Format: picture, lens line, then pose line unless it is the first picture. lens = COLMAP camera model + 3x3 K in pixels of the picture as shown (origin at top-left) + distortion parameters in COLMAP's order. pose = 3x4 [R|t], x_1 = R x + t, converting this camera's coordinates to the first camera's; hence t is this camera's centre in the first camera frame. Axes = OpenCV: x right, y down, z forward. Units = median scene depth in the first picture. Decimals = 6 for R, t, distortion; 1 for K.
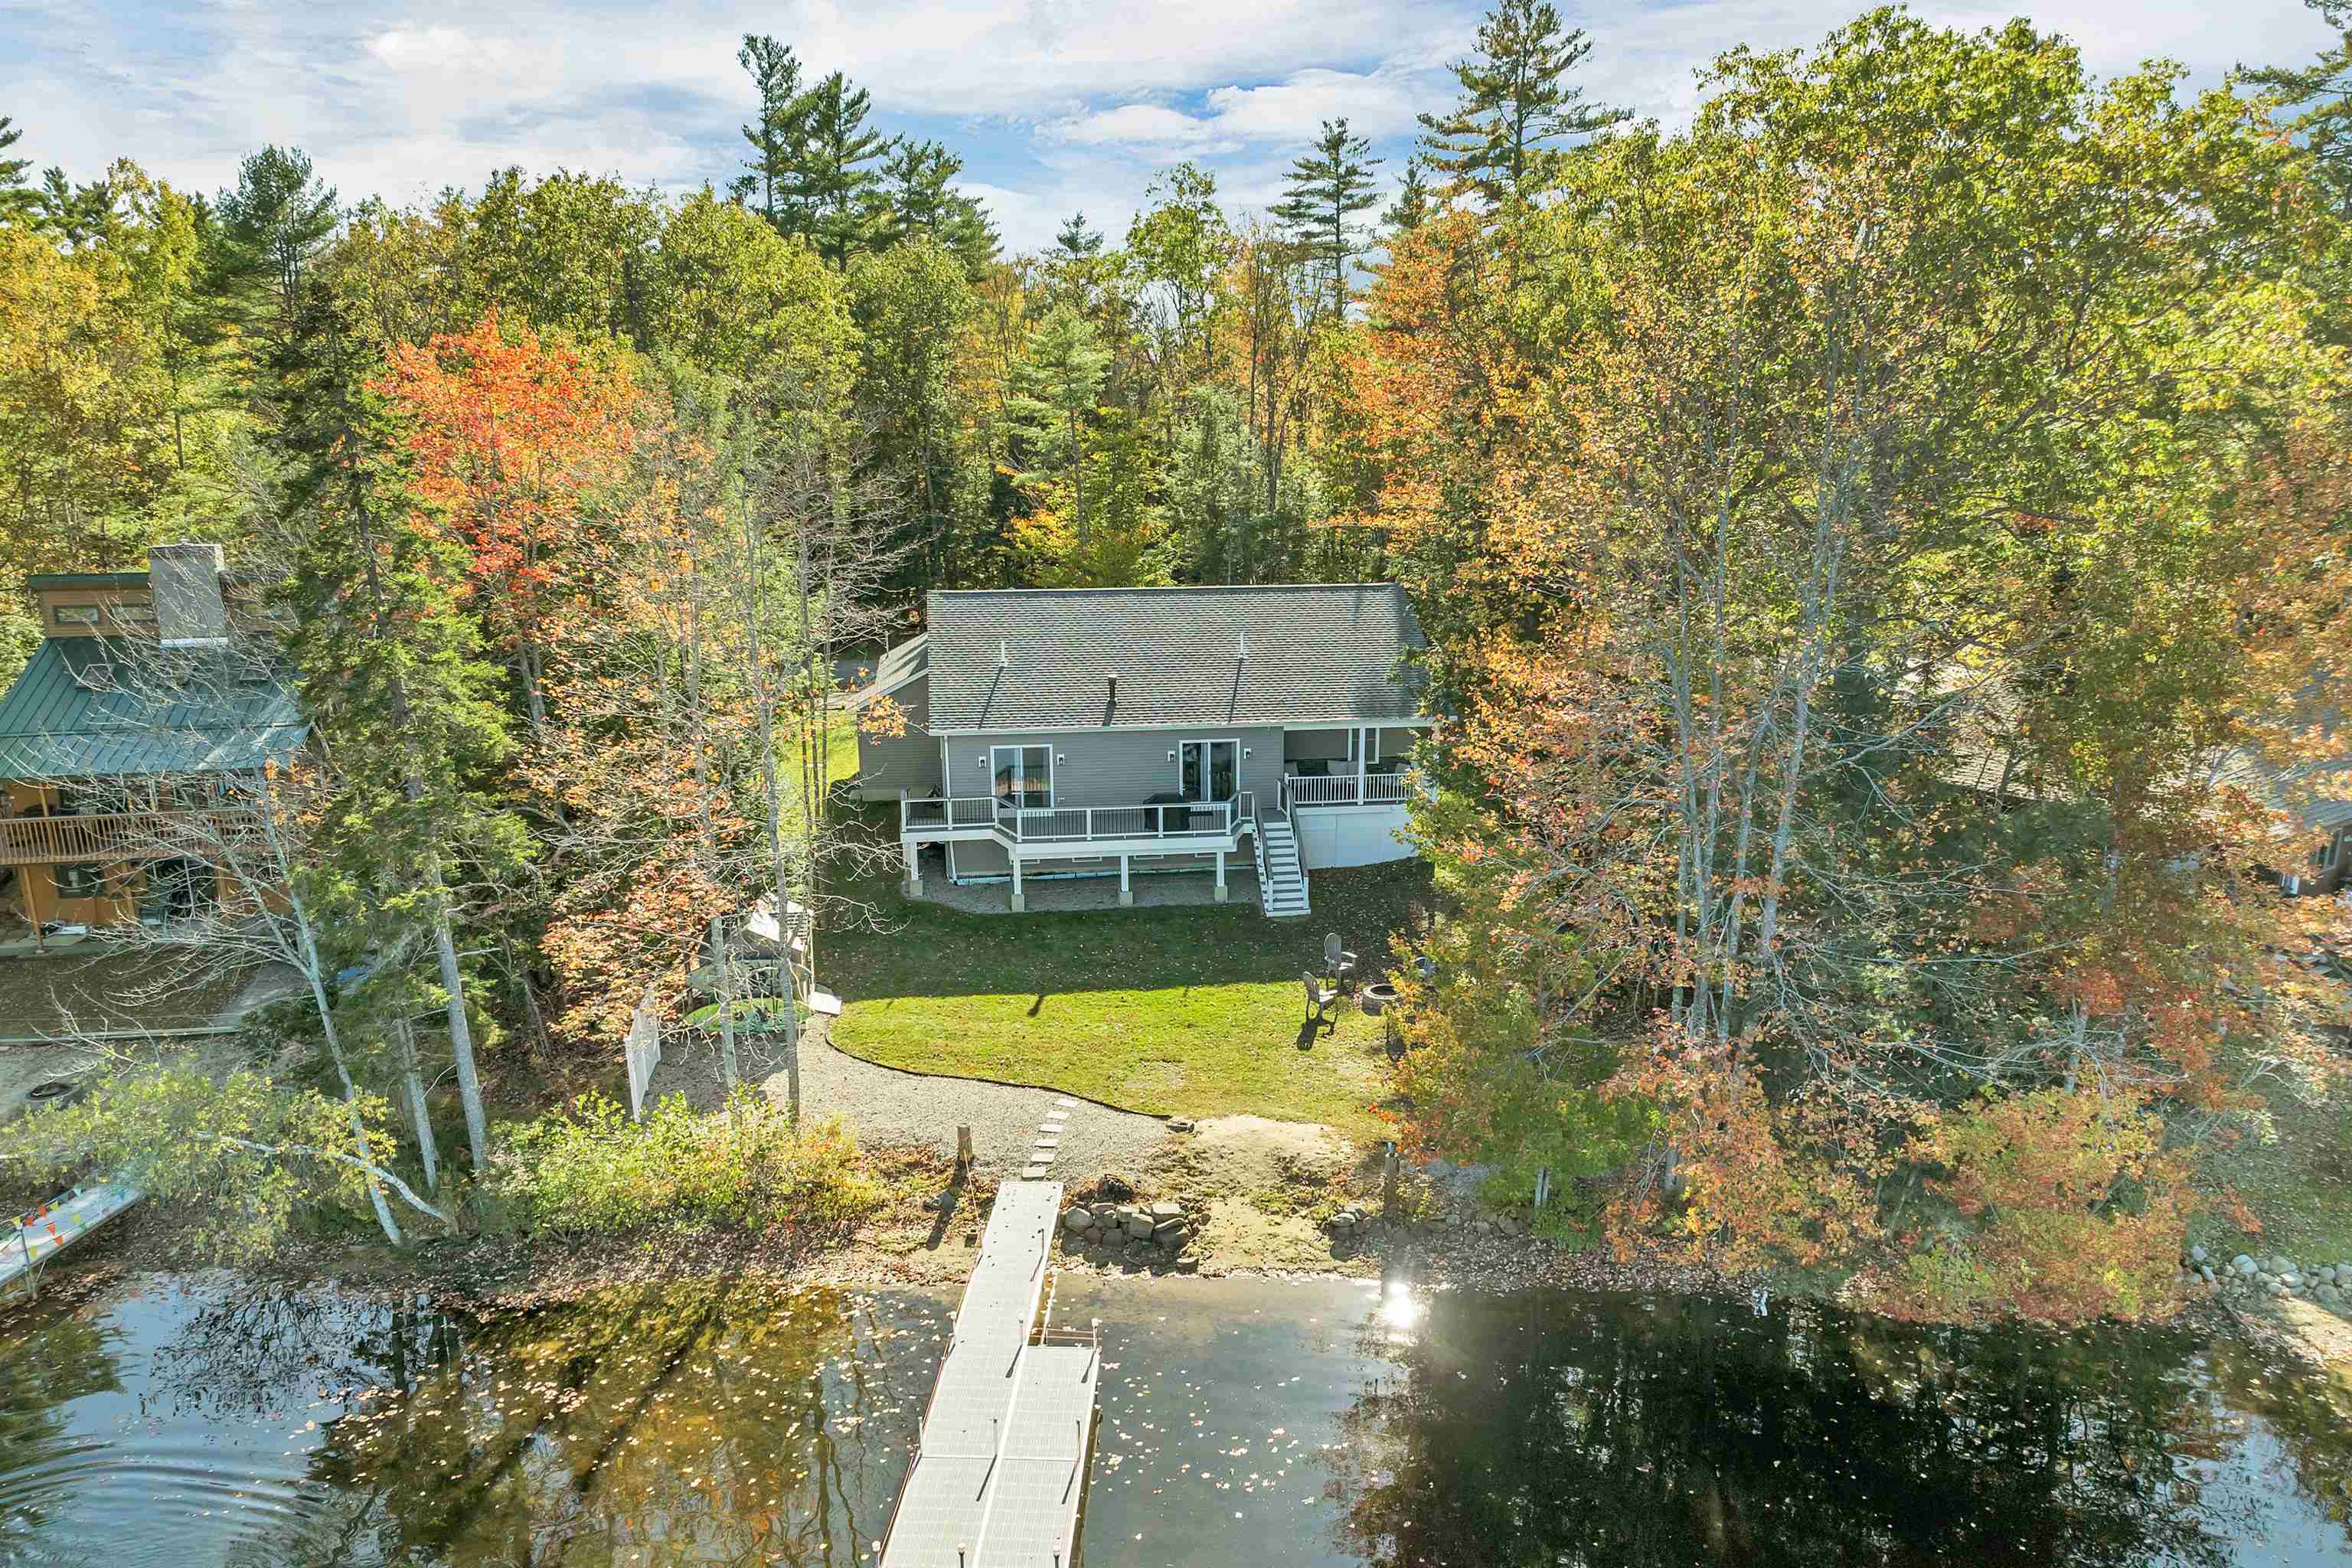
lens RADIAL K [[1692.0, 0, 1172.3], [0, 1692.0, 898.7], [0, 0, 1]] dist [-0.029567, 0.001295]
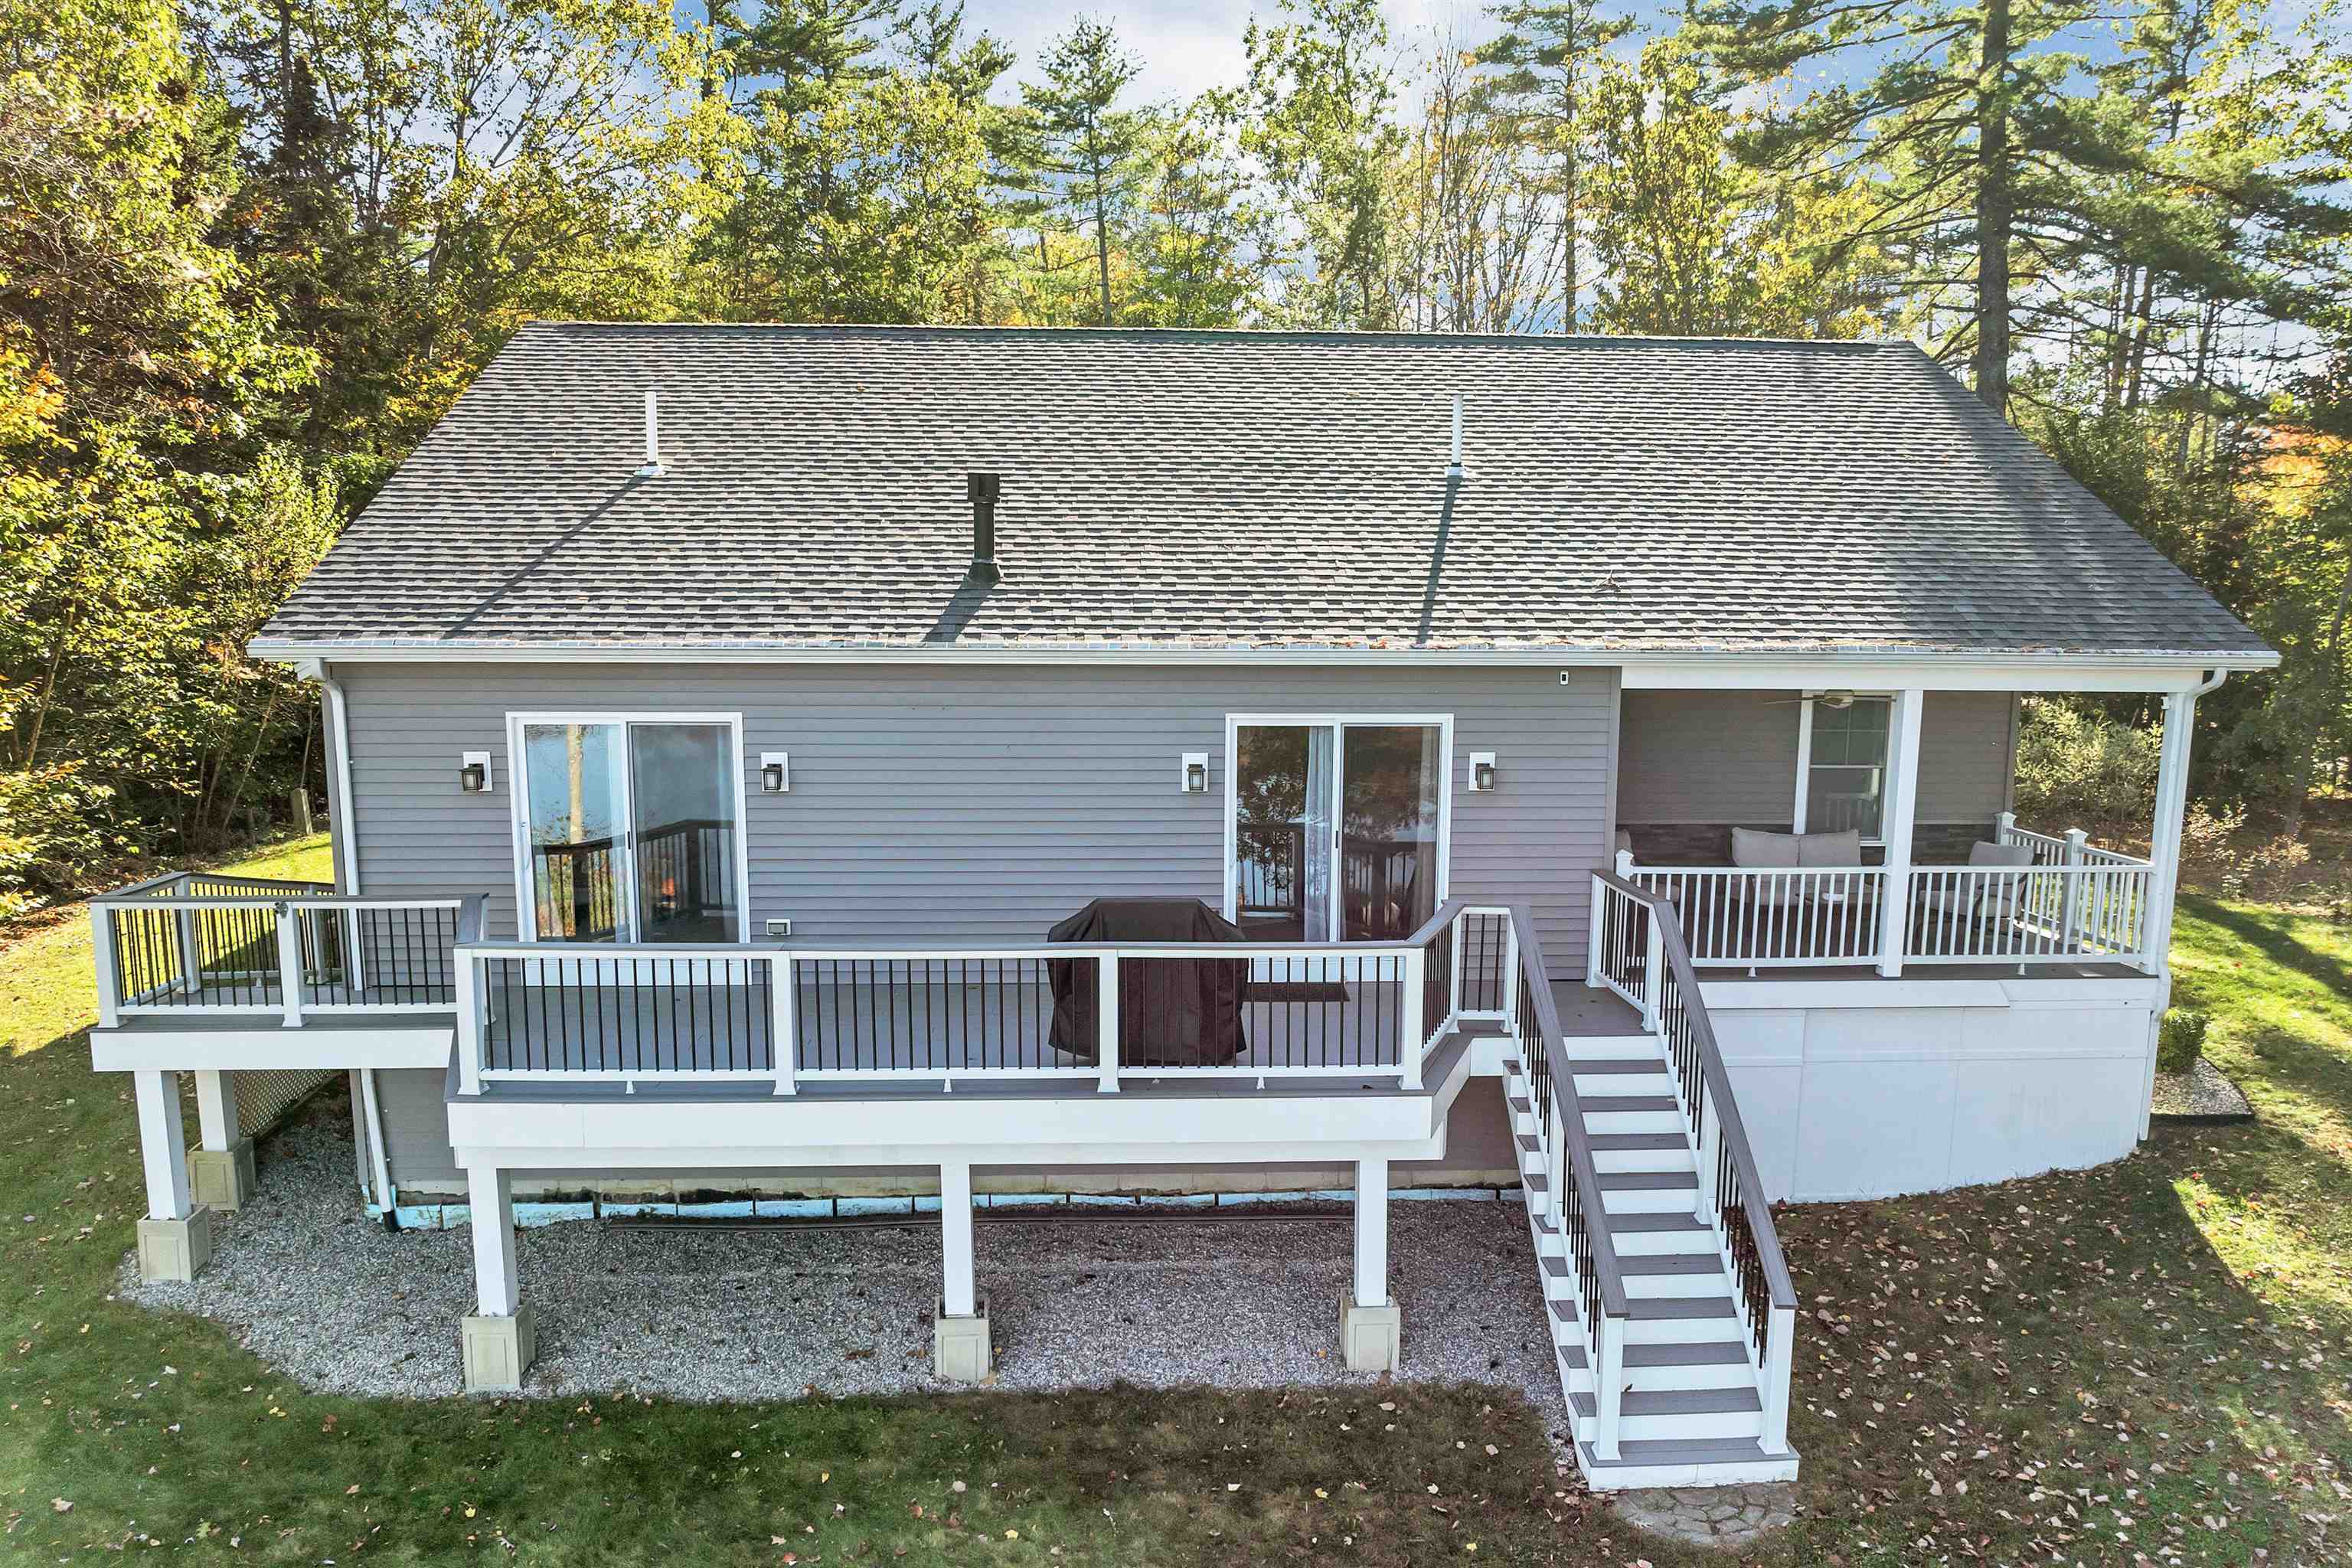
lens RADIAL K [[1692.0, 0, 1172.3], [0, 1692.0, 898.7], [0, 0, 1]] dist [-0.029567, 0.001295]
pose [[0.995746, 0.022328, -0.089398, 0.020709], [-0.031861, 0.993784, -0.106668, -0.037242], [0.086461, 0.109062, 0.990268, 0.760328]]
